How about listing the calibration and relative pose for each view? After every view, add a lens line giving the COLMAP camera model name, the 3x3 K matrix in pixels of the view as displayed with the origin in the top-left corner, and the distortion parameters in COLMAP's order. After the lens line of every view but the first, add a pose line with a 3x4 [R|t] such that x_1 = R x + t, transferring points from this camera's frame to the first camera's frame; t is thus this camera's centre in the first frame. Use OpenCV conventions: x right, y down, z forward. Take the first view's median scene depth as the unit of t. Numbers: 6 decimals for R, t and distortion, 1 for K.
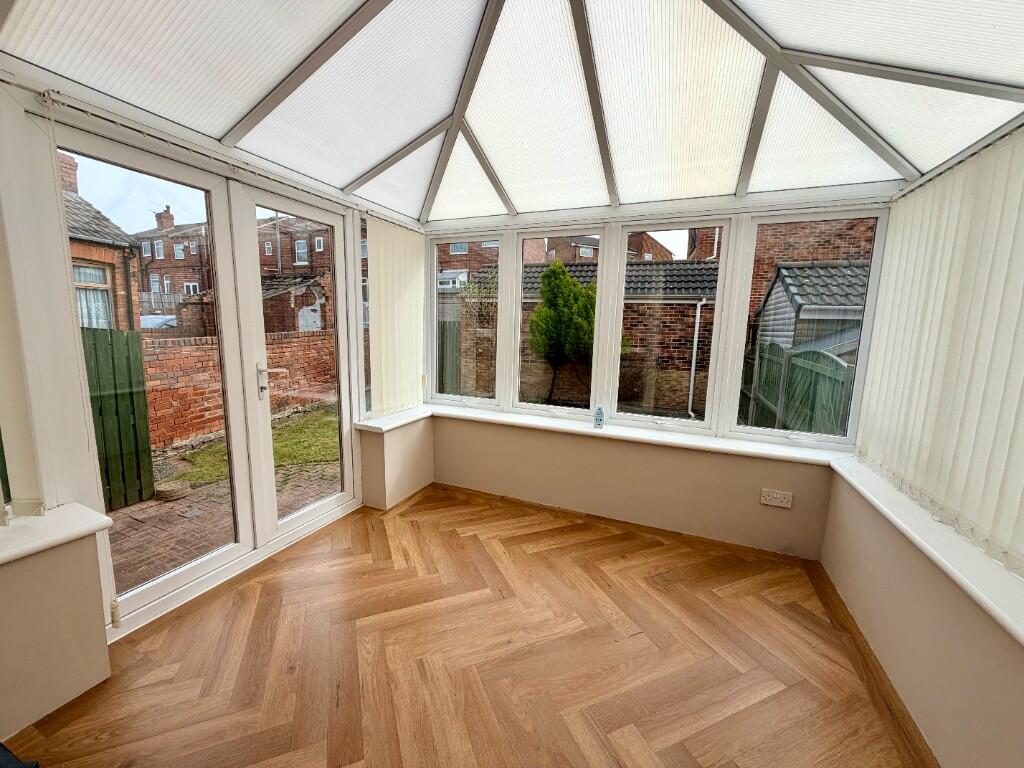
lens RADIAL K [[407.5, 0, 512.0], [0, 407.5, 384.0], [0, 0, 1]] dist [-0.000549, -0.000049]
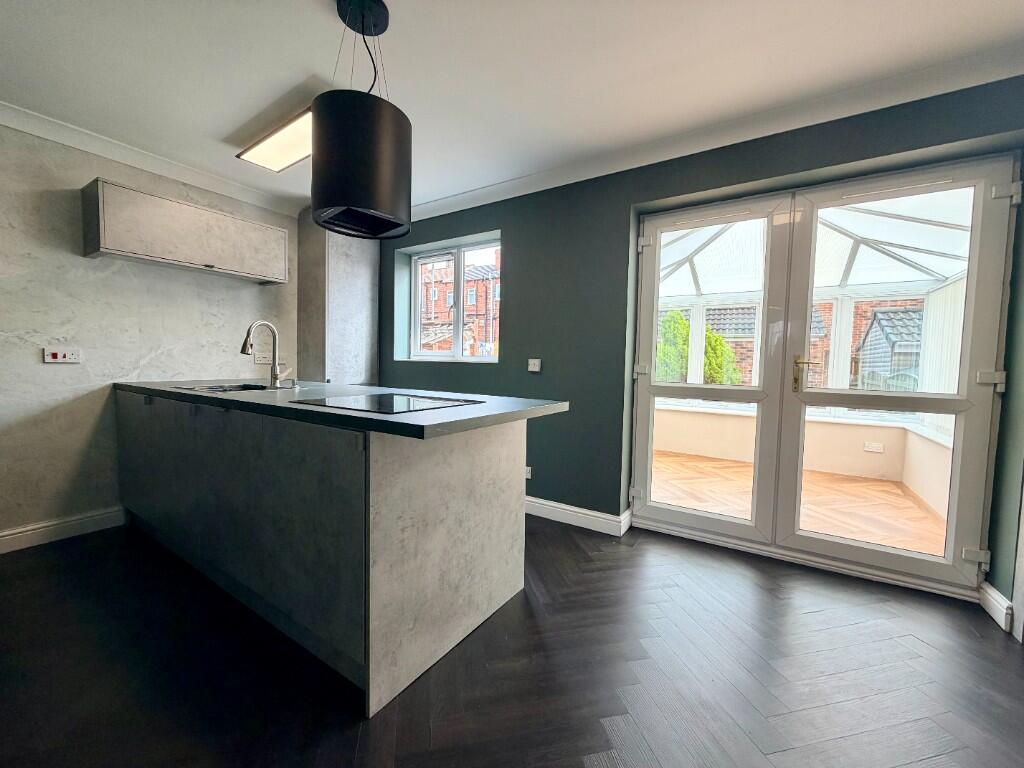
lens RADIAL K [[407.5, 0, 512.0], [0, 407.5, 384.0], [0, 0, 1]] dist [-0.000549, -0.000049]
pose [[0.985576, 0.004048, -0.169185, -0.268433], [-0.019167, 0.995951, -0.087828, 0.075796], [0.168144, 0.089804, 0.981663, -0.458607]]
